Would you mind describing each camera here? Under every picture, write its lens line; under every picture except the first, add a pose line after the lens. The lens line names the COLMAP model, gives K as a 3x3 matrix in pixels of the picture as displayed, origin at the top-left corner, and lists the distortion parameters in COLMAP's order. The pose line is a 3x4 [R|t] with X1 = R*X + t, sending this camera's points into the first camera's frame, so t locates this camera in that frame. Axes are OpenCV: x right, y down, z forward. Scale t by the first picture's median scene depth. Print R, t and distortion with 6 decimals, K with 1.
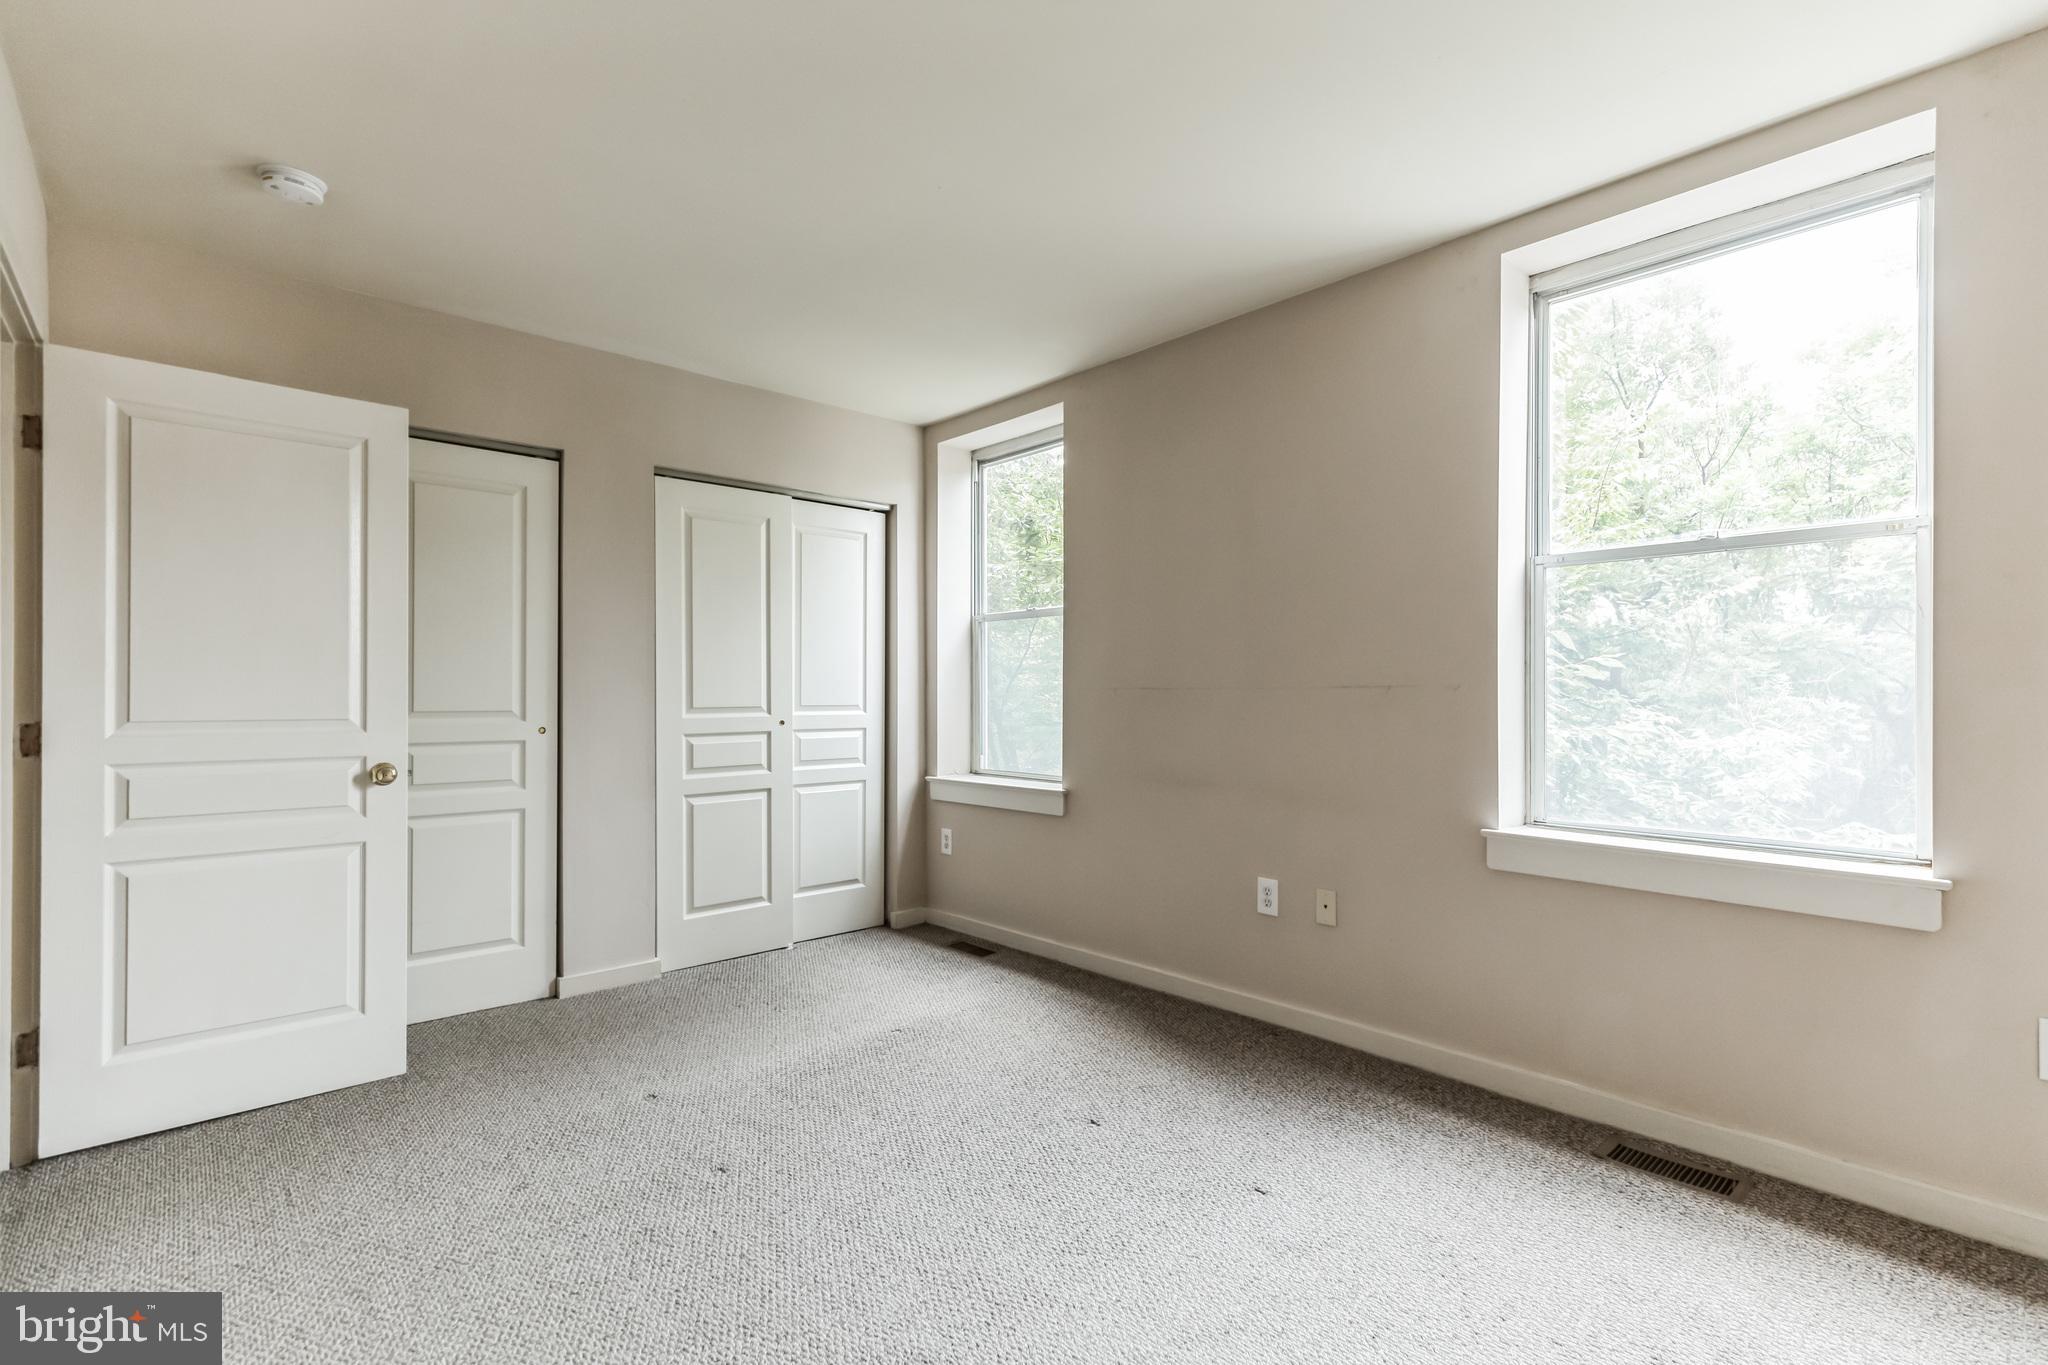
lens RADIAL K [[921.1, 0, 1026.3], [0, 921.1, 692.3], [0, 0, 1]] dist [0.007264, -0.000299]
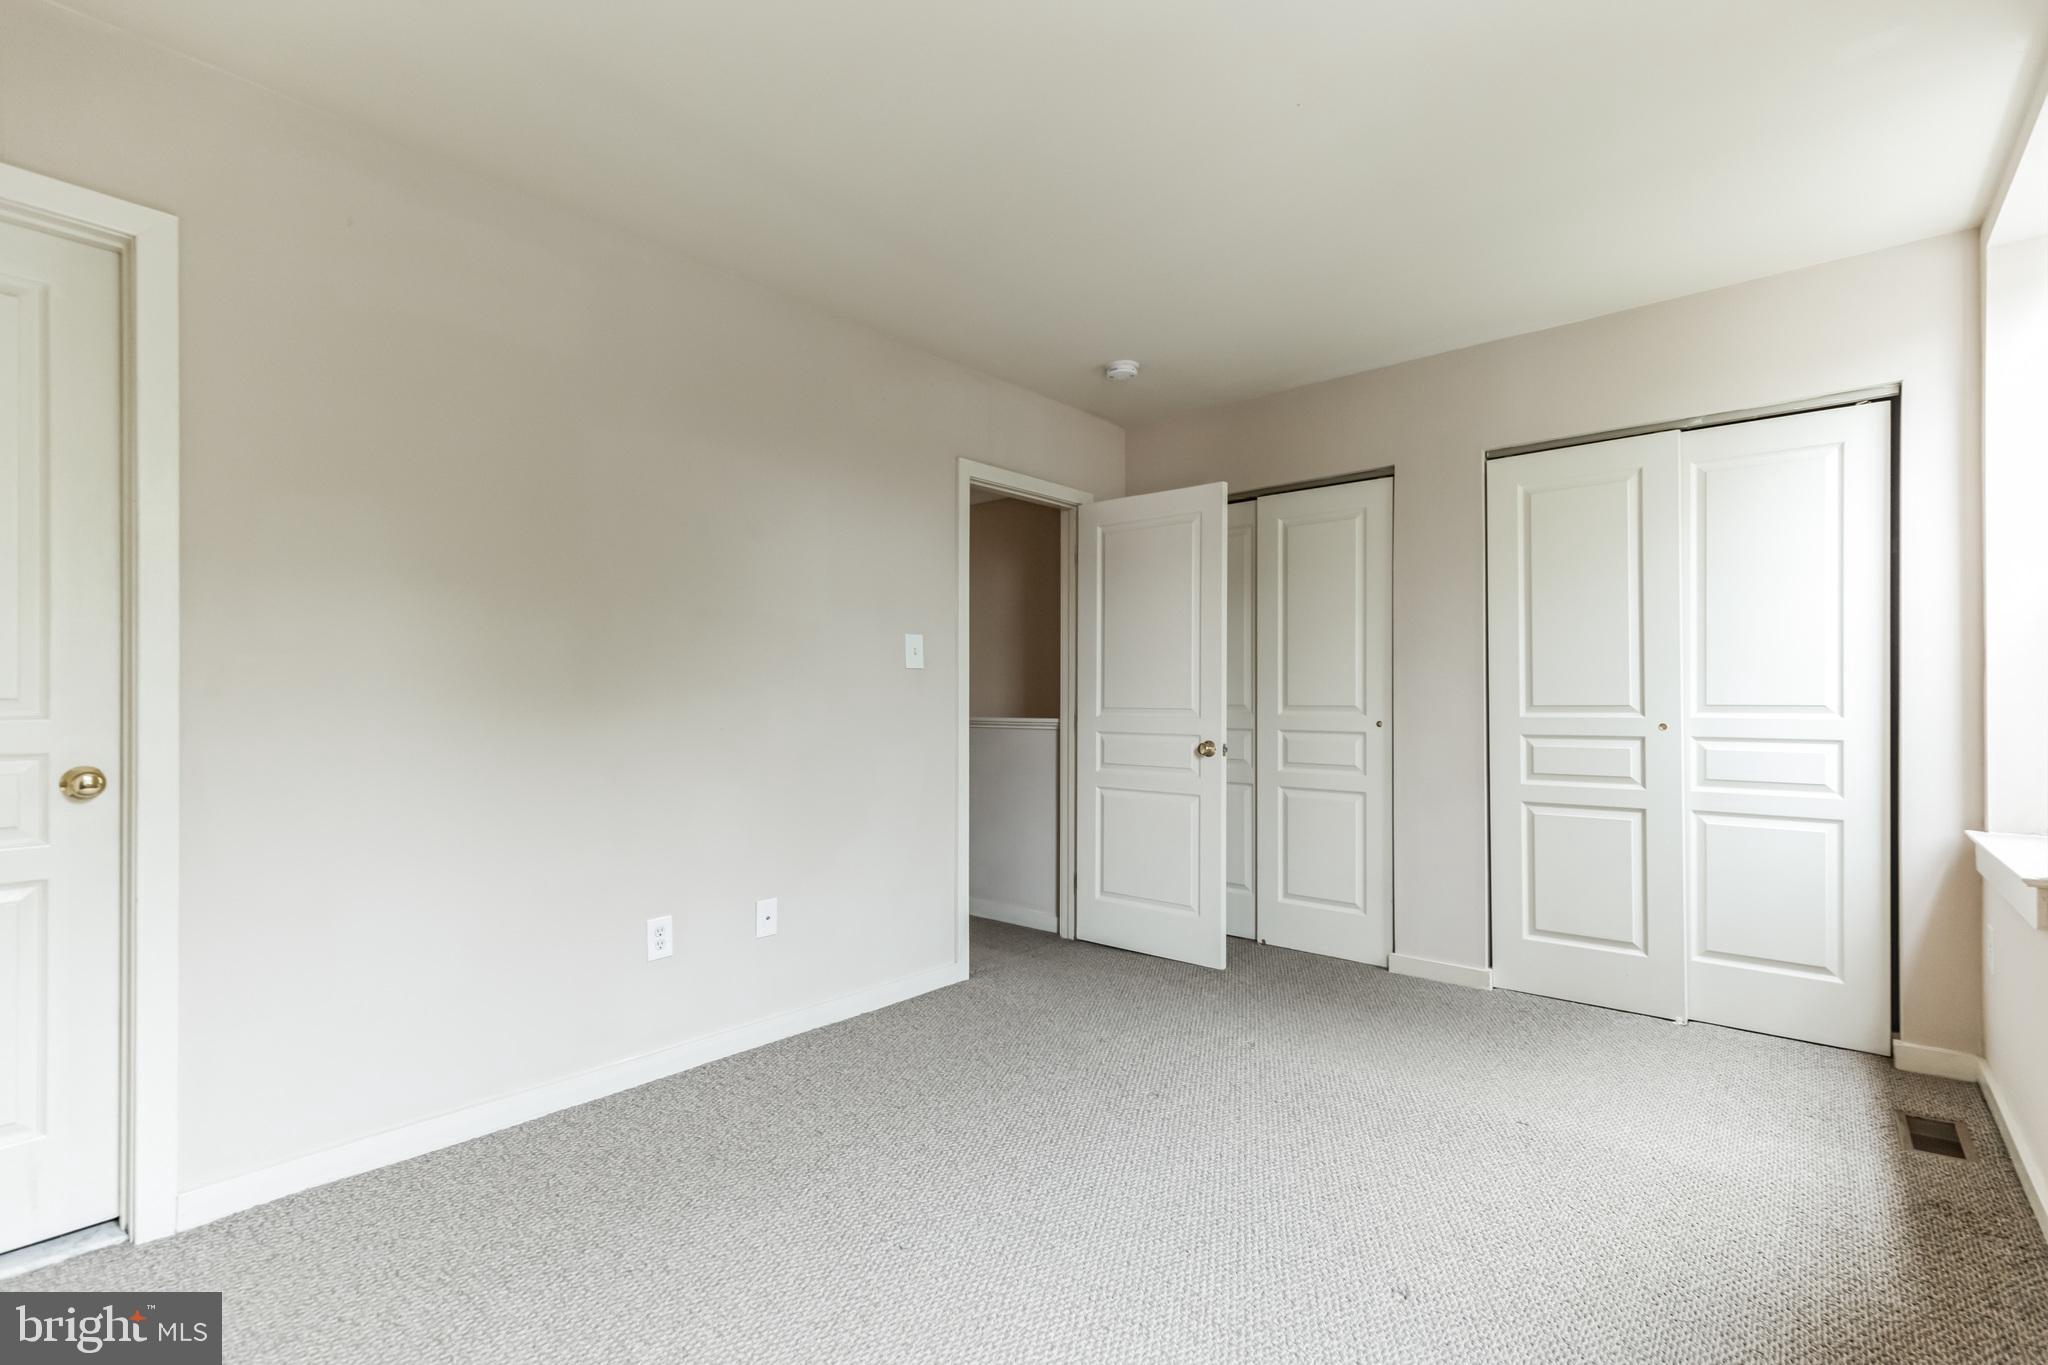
lens RADIAL K [[921.1, 0, 1026.3], [0, 921.1, 692.3], [0, 0, 1]] dist [0.007264, -0.000299]
pose [[0.126107, -0.005641, -0.992001, 0.470040], [0.003703, 0.999980, -0.005216, 0.006692], [0.992010, -0.003015, 0.126126, 0.399731]]
